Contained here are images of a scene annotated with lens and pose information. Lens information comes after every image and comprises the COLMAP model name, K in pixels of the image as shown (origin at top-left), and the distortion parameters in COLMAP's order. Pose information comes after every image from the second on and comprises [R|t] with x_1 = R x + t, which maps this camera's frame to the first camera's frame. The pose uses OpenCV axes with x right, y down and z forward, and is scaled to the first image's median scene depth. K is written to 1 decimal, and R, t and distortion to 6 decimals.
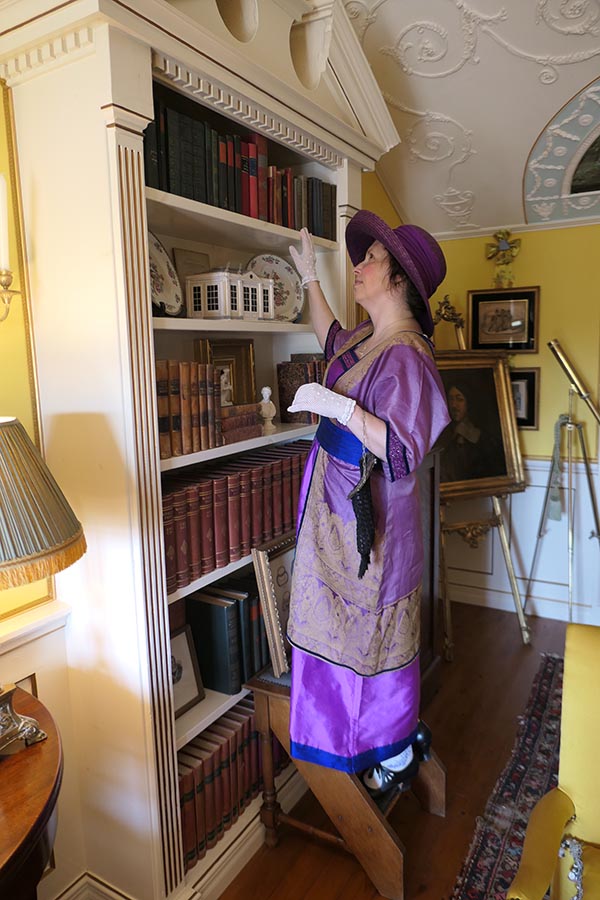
lens RADIAL K [[629.5, 0, 296.8], [0, 629.5, 447.7], [0, 0, 1]] dist [-0.008574, -0.003783]
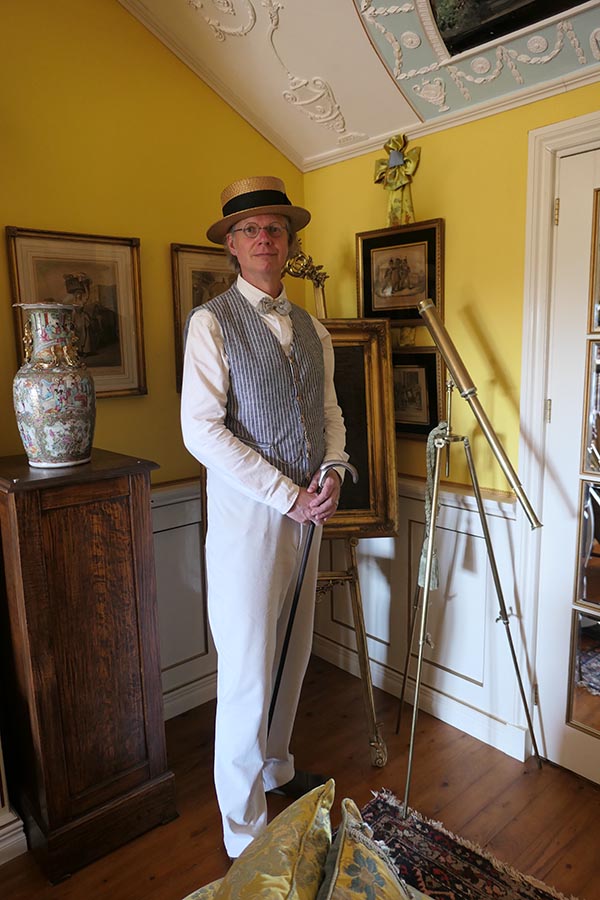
lens RADIAL K [[629.5, 0, 300.1], [0, 629.5, 448.0], [0, 0, 1]] dist [-0.008574, -0.003783]
pose [[0.953495, 0.054521, -0.296437, 0.450354], [-0.047955, 0.998417, 0.029382, -0.035918], [0.297569, -0.013800, 0.954600, 0.342515]]
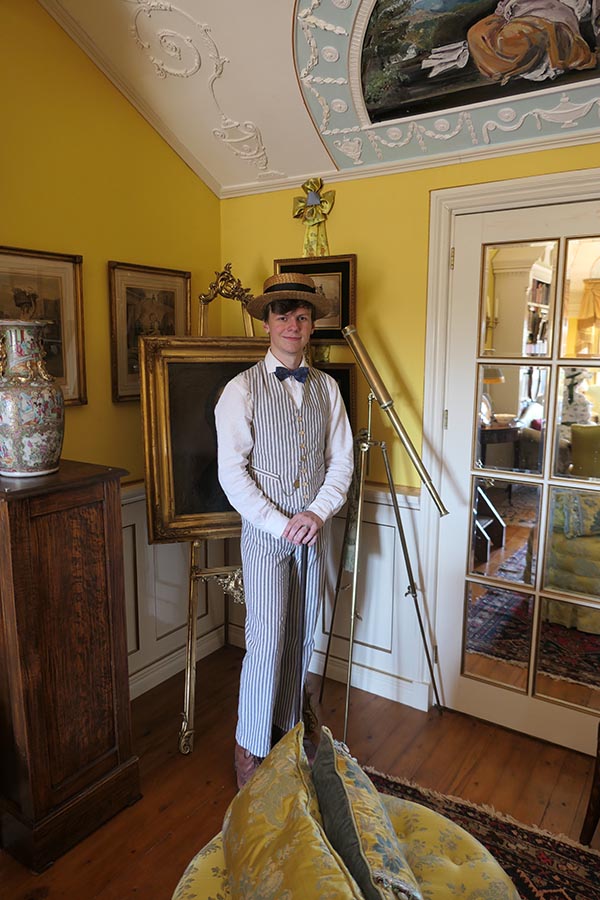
lens RADIAL K [[629.5, 0, 302.9], [0, 629.5, 446.6], [0, 0, 1]] dist [-0.008574, -0.003783]
pose [[0.998280, 0.039037, -0.043733, 0.365776], [-0.038429, 0.999154, 0.014649, -0.037752], [0.044268, -0.012943, 0.998936, 0.247535]]
